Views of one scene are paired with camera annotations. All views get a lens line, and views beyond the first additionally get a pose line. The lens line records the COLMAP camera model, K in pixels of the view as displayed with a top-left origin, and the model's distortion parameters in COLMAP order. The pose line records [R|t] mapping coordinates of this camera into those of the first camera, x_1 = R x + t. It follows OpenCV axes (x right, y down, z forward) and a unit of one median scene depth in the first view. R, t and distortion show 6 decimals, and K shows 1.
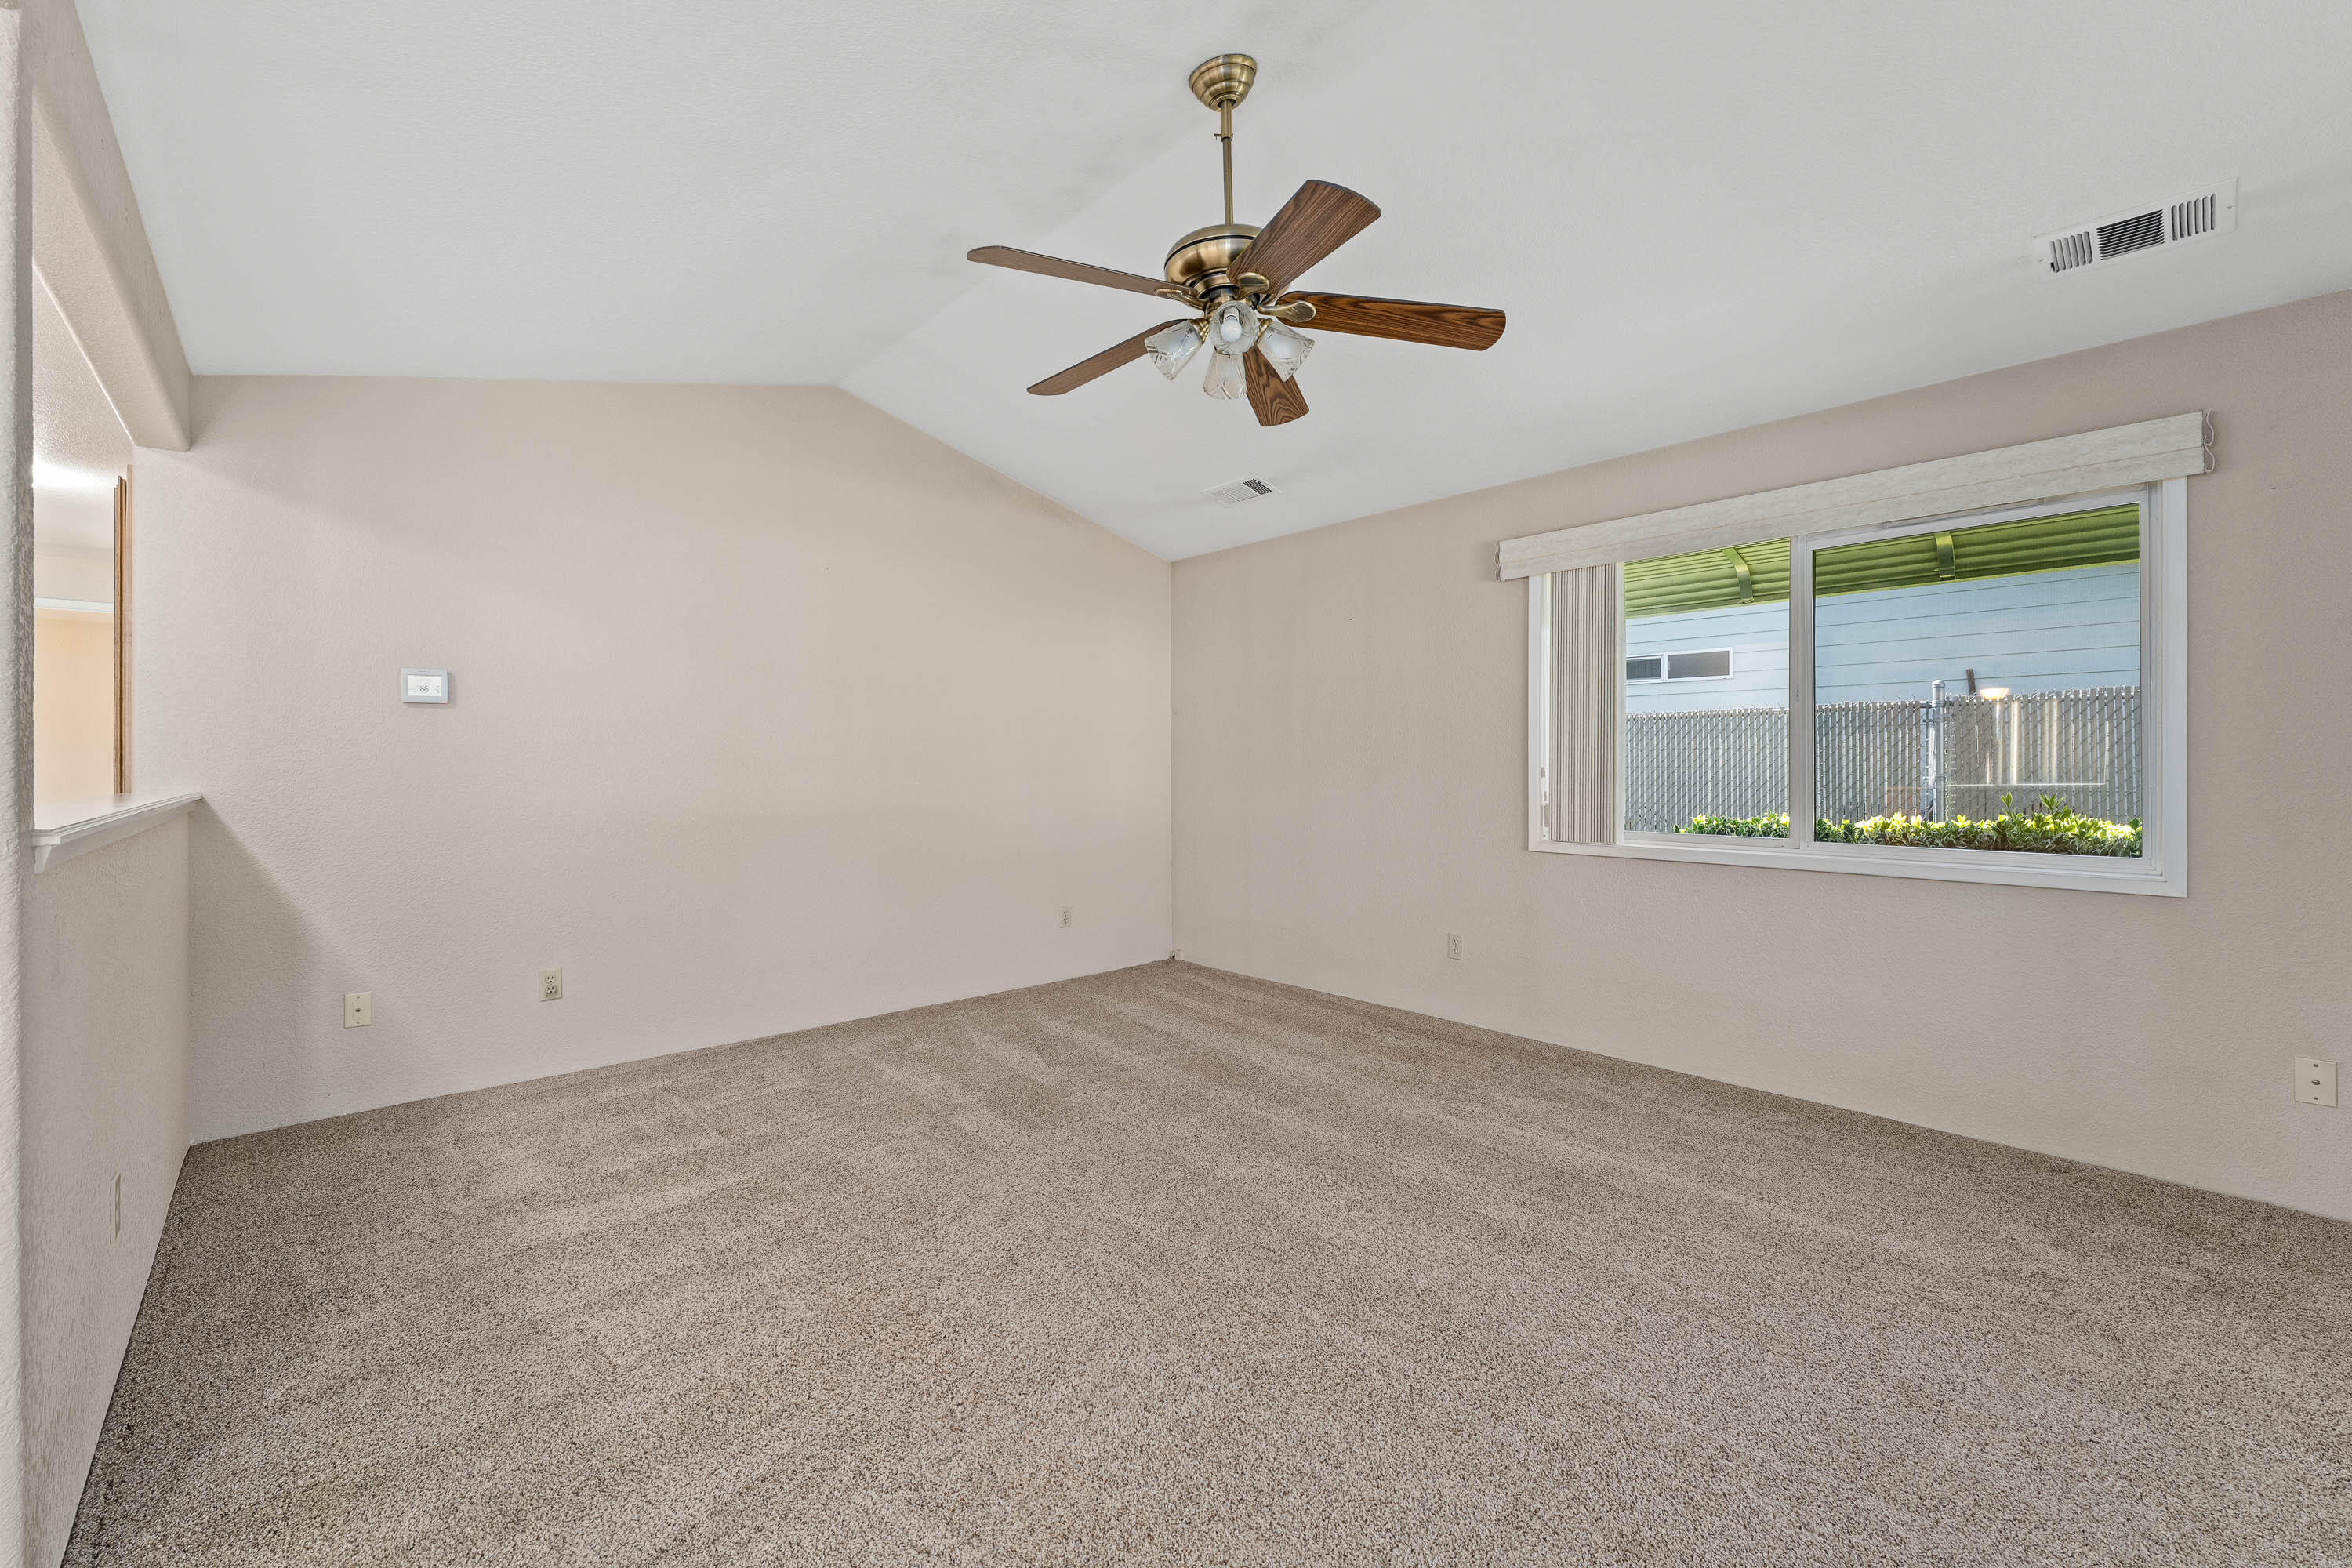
lens RADIAL K [[956.2, 0, 1174.6], [0, 956.2, 752.7], [0, 0, 1]] dist [-0.000655, -0.000079]
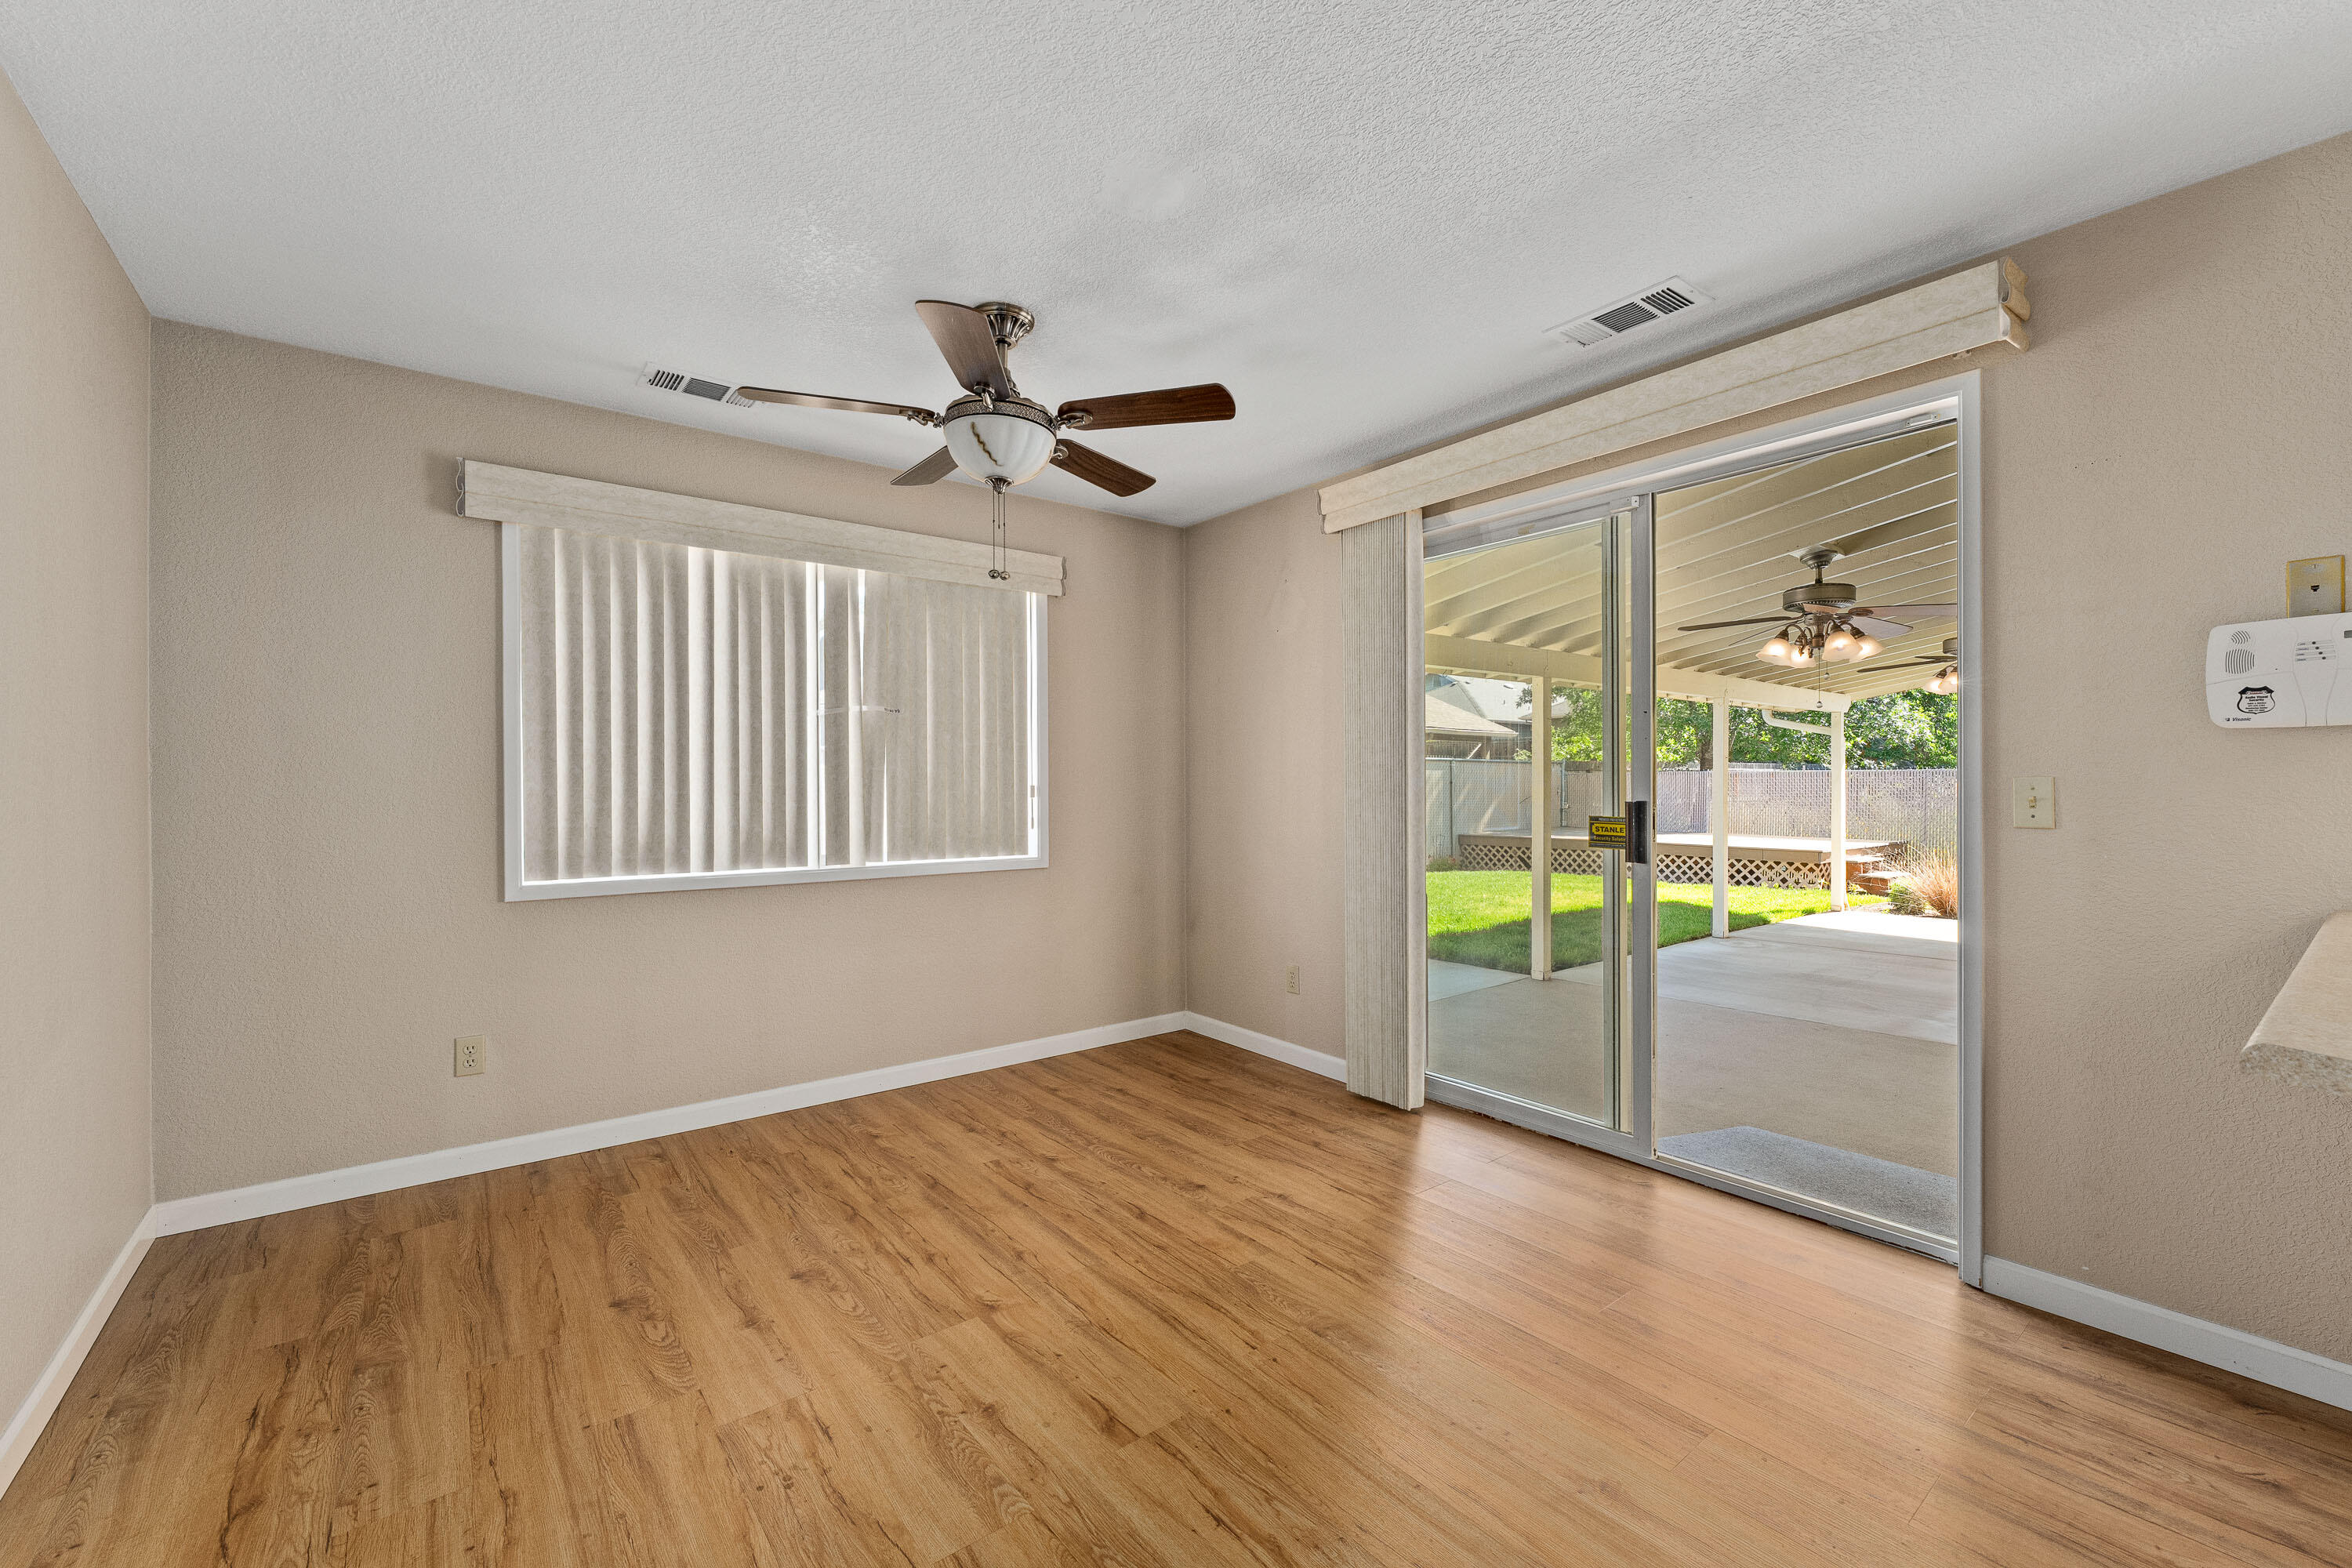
lens RADIAL K [[951.7, 0, 1168.8], [0, 951.7, 766.6], [0, 0, 1]] dist [-0.001542, -0.000255]
pose [[0.078088, 0.012350, 0.996870, -0.305538], [-0.005632, 0.999913, -0.011947, 0.006338], [-0.996931, -0.004682, 0.078151, 0.439372]]
